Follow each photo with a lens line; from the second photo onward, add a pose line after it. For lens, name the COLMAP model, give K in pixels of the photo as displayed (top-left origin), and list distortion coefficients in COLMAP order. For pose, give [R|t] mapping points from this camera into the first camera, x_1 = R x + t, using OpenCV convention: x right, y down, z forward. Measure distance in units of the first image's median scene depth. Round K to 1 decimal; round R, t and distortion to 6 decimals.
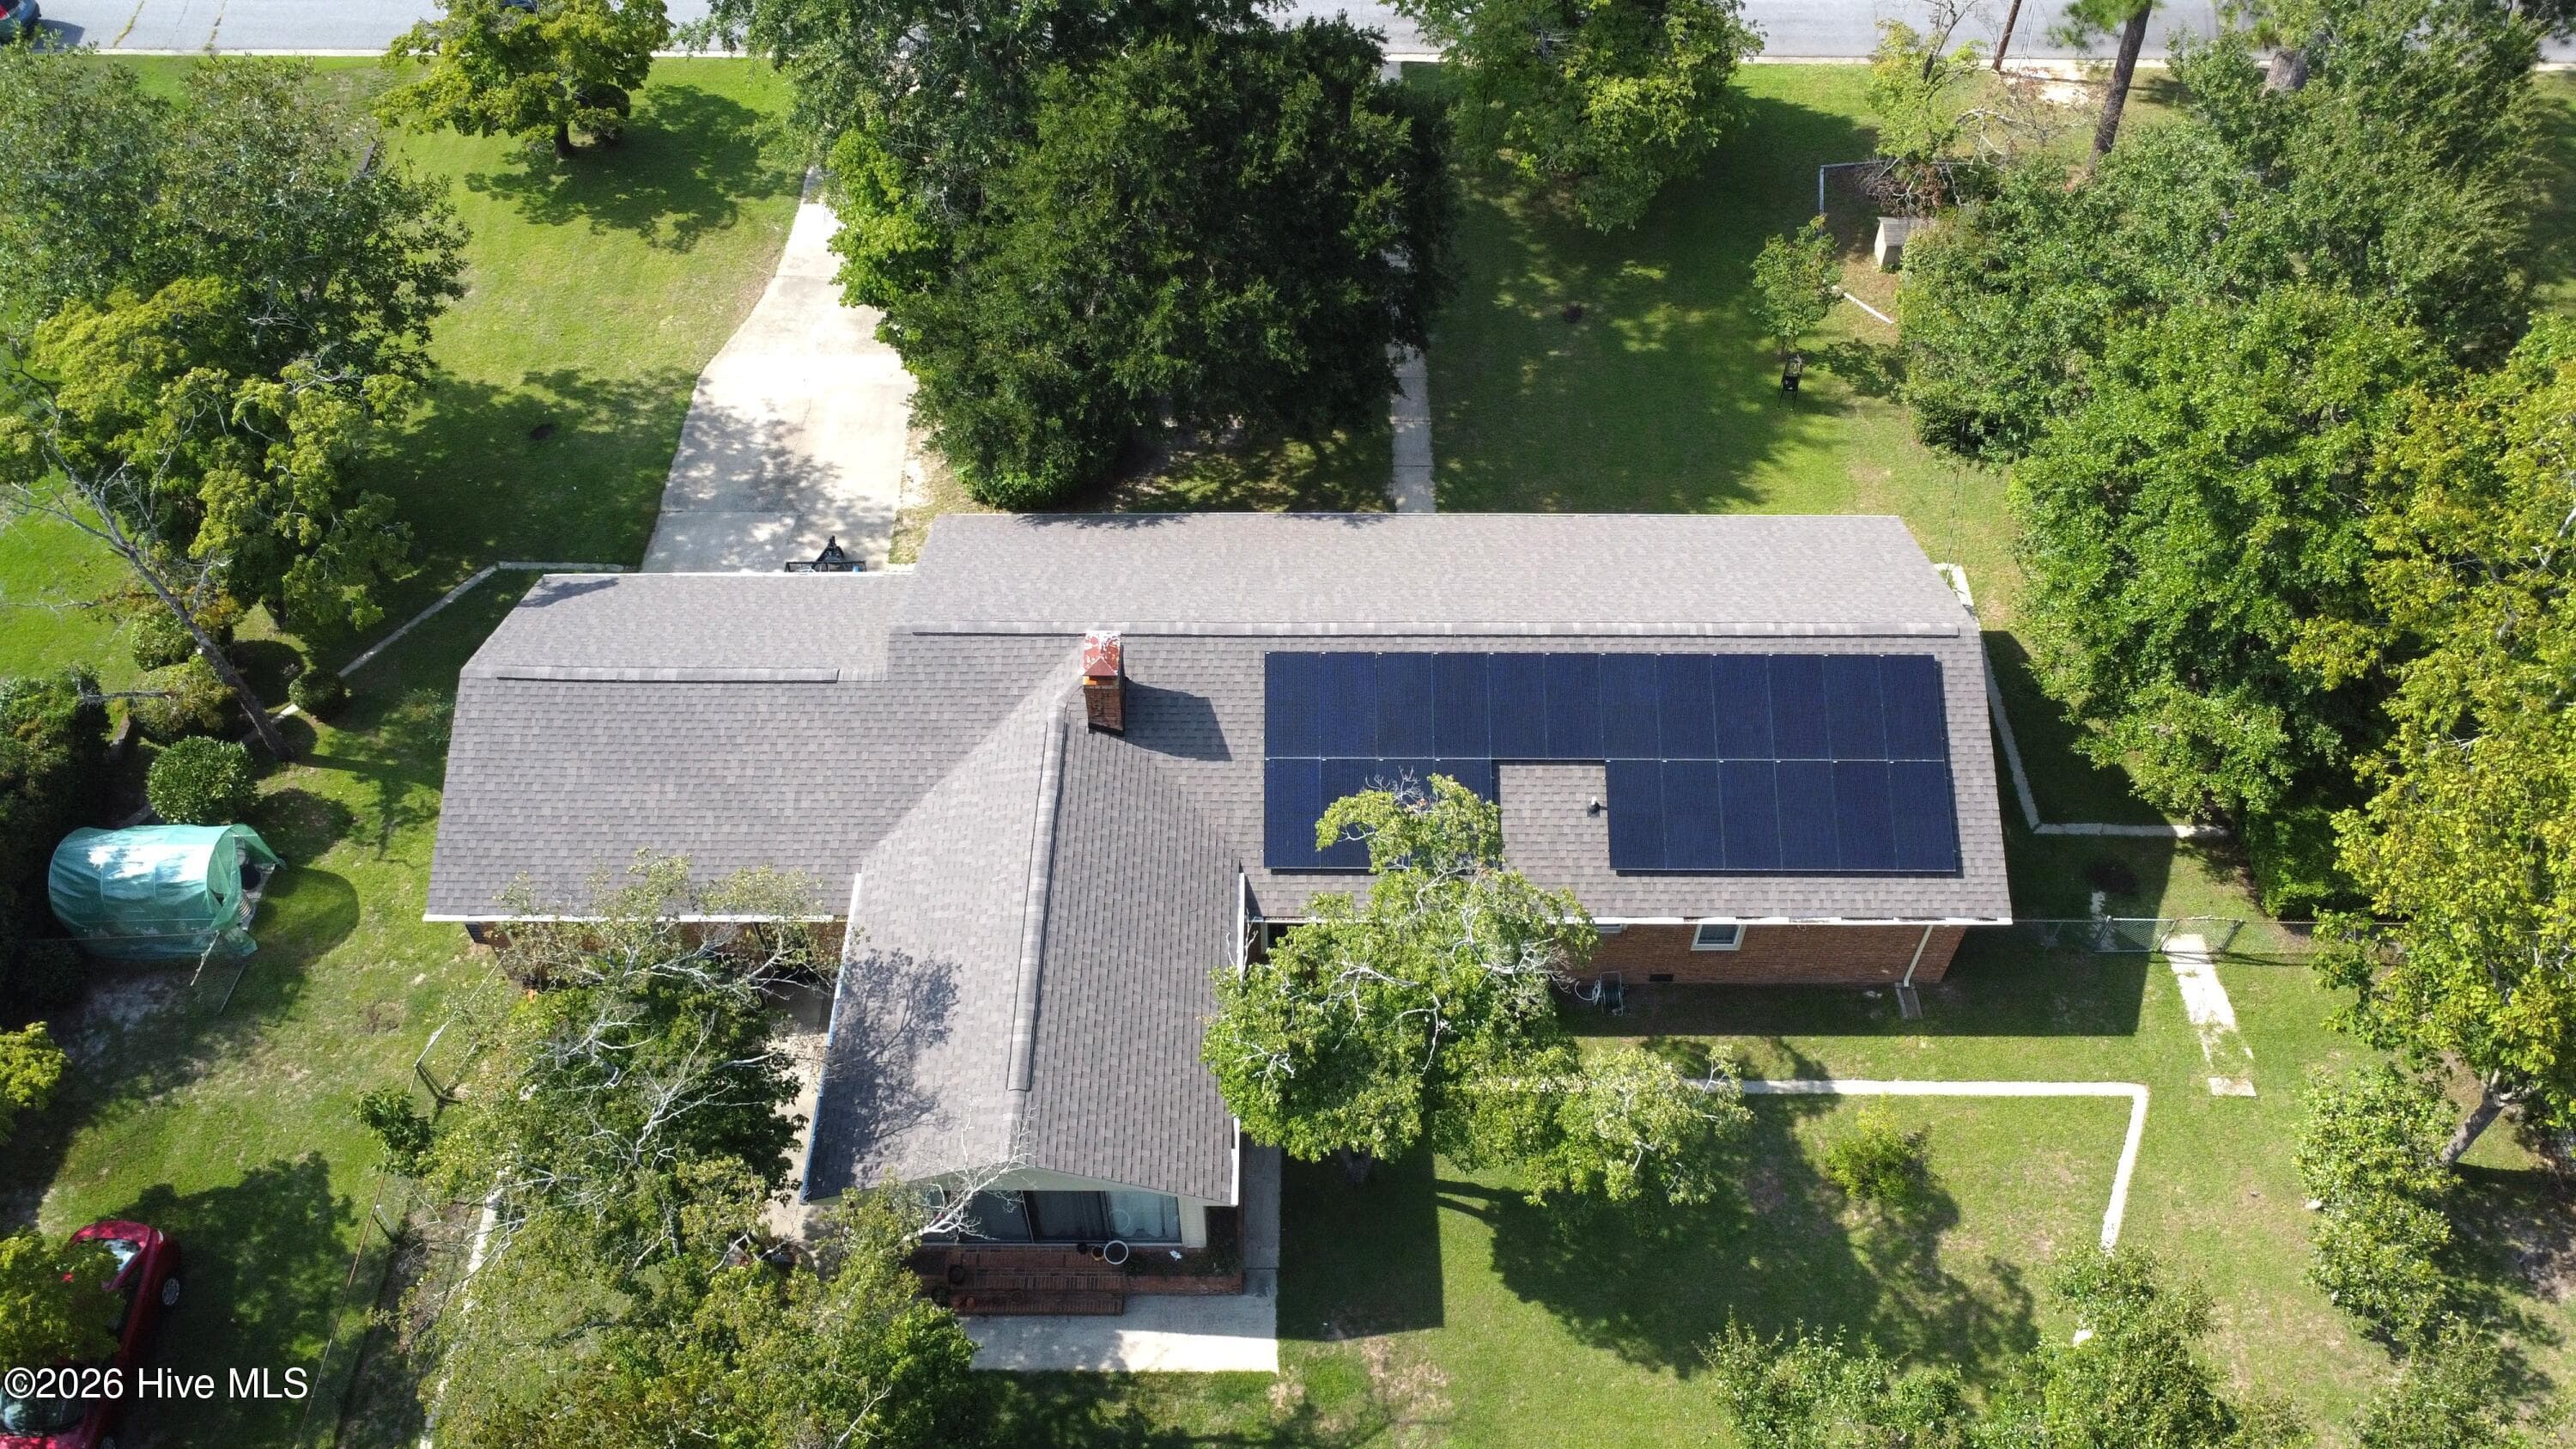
lens RADIAL K [[1968.3, 0, 1288.0], [0, 1968.3, 724.5], [0, 0, 1]] dist [-0.007774, 0.004100]
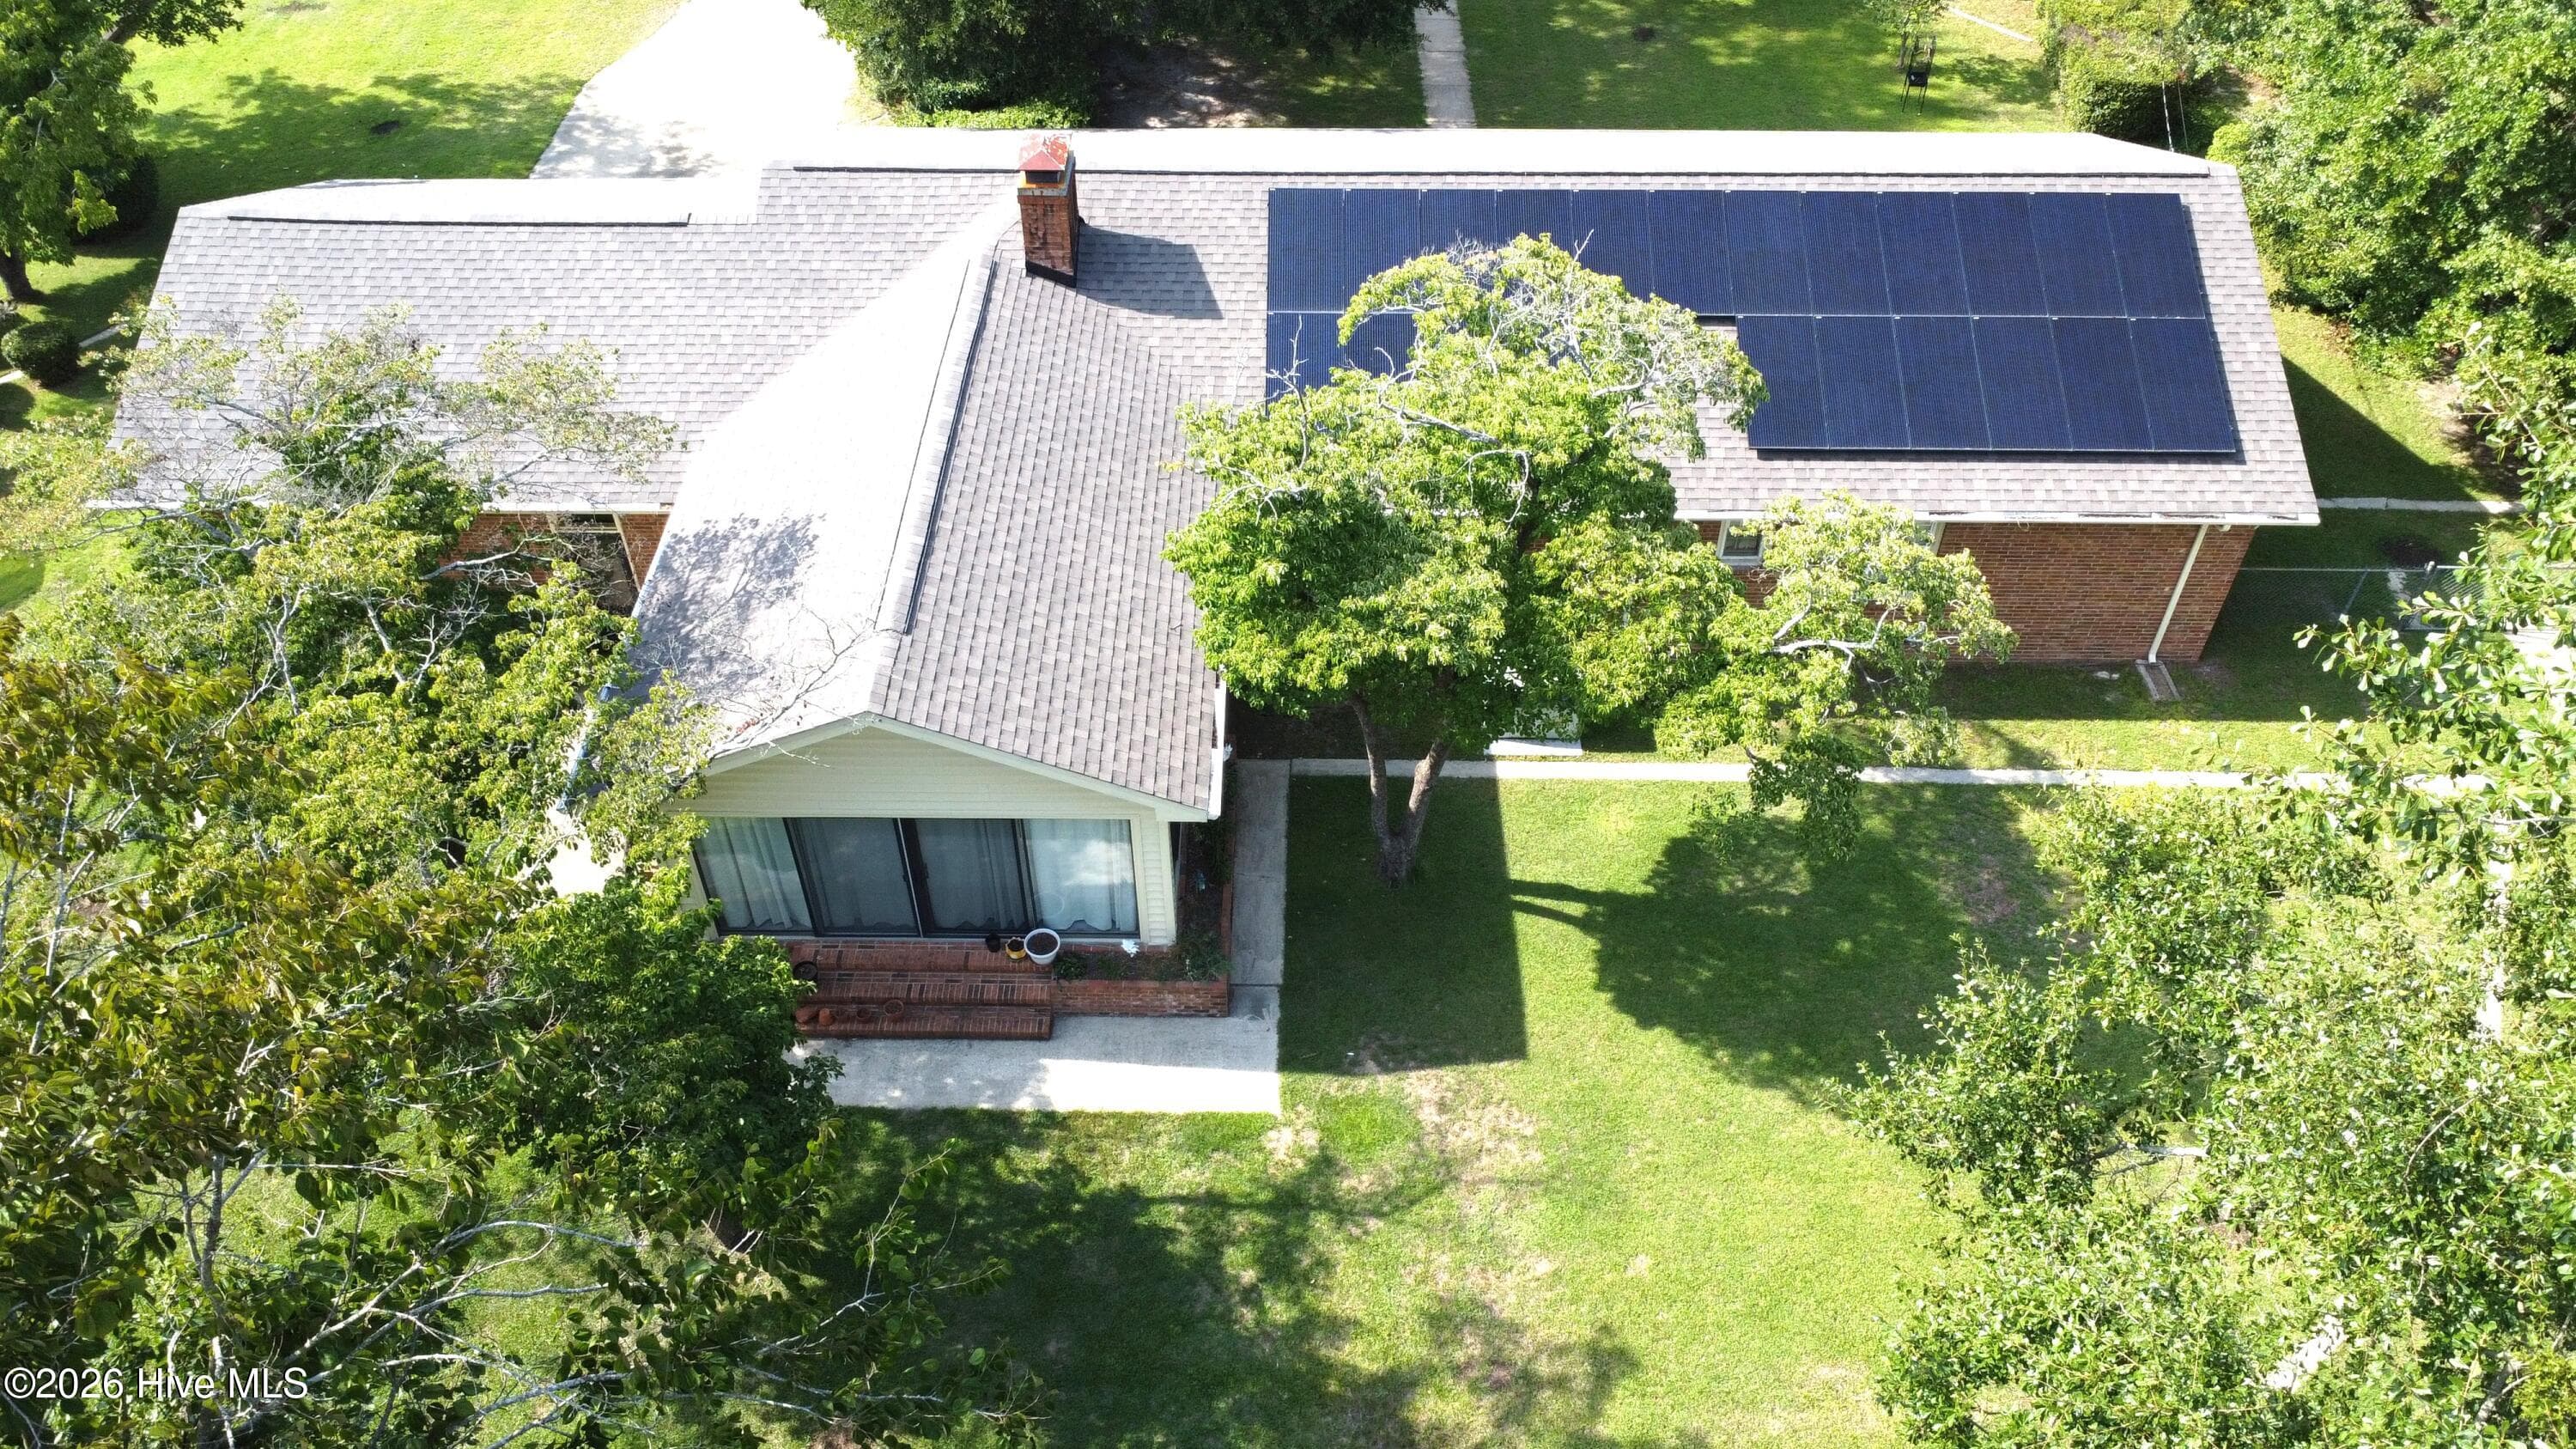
lens RADIAL K [[1968.3, 0, 1288.0], [0, 1968.3, 724.5], [0, 0, 1]] dist [-0.007774, 0.004100]
pose [[0.999969, 0.004212, -0.006659, 0.001338], [-0.004948, 0.993401, -0.114583, 0.264010], [0.006133, 0.114612, 0.993391, 0.310953]]
